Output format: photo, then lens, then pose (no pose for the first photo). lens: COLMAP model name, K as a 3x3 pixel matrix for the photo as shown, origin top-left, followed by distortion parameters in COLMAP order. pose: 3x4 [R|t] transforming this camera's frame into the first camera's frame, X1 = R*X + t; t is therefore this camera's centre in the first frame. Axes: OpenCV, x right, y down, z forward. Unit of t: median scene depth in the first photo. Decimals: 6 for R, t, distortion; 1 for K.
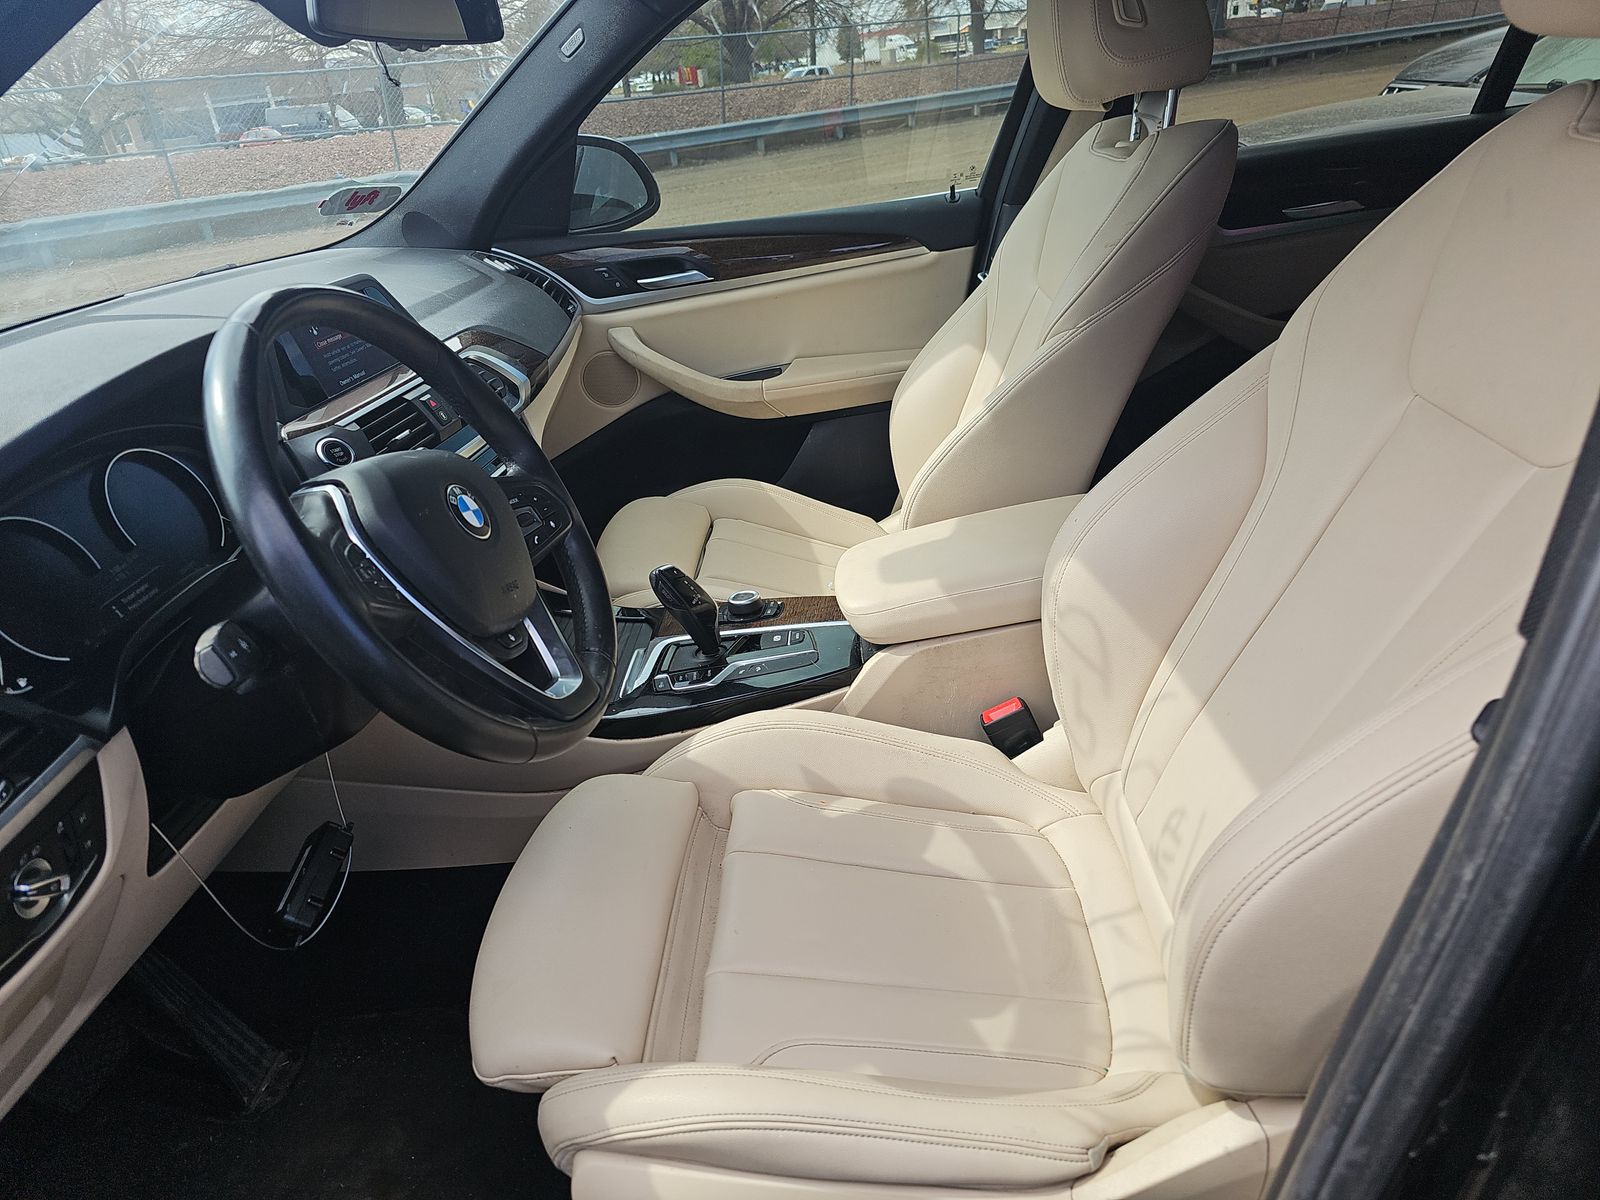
lens RADIAL K [[1072.7, 0, 798.5], [0, 1072.7, 599.3], [0, 0, 1]] dist [0.009084, 0.001392]
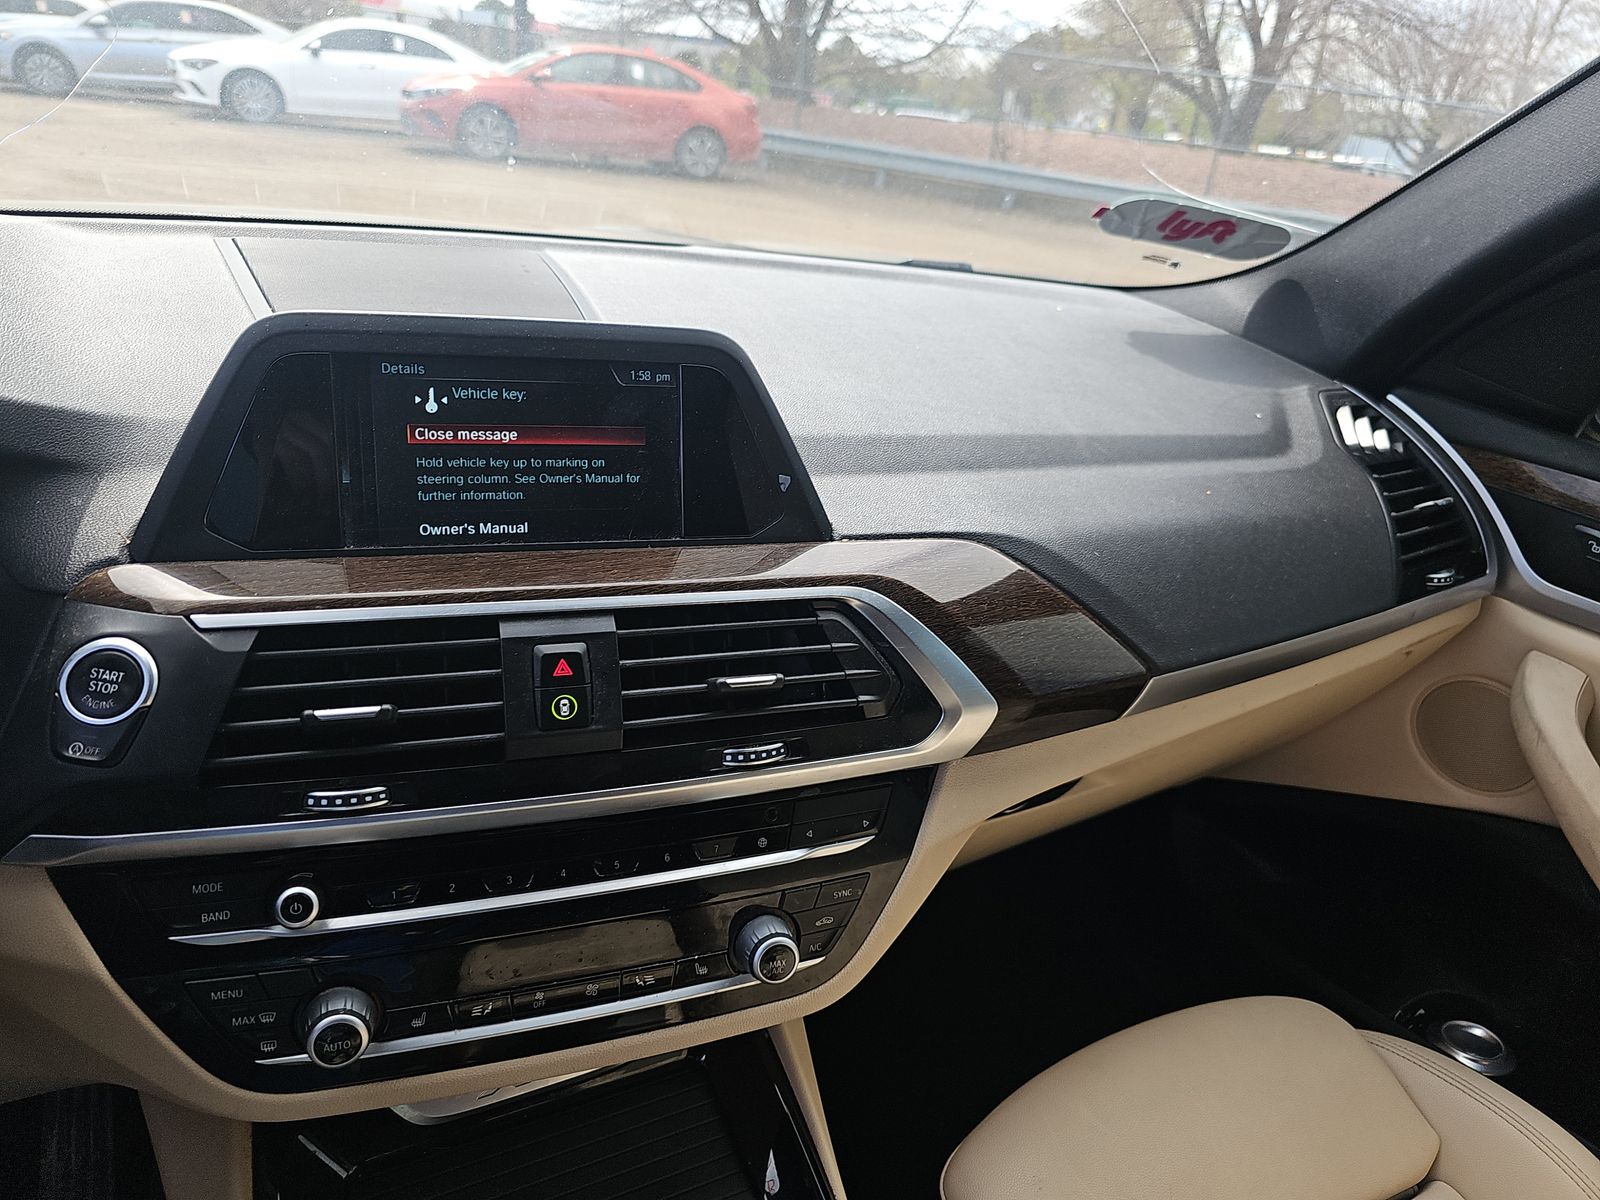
lens RADIAL K [[1072.7, 0, 798.5], [0, 1072.7, 599.3], [0, 0, 1]] dist [0.009084, 0.001392]
pose [[0.480769, 0.505934, -0.716164, -0.014119], [-0.524061, 0.820618, 0.227918, -0.203727], [0.703009, 0.265738, 0.659668, 0.471332]]
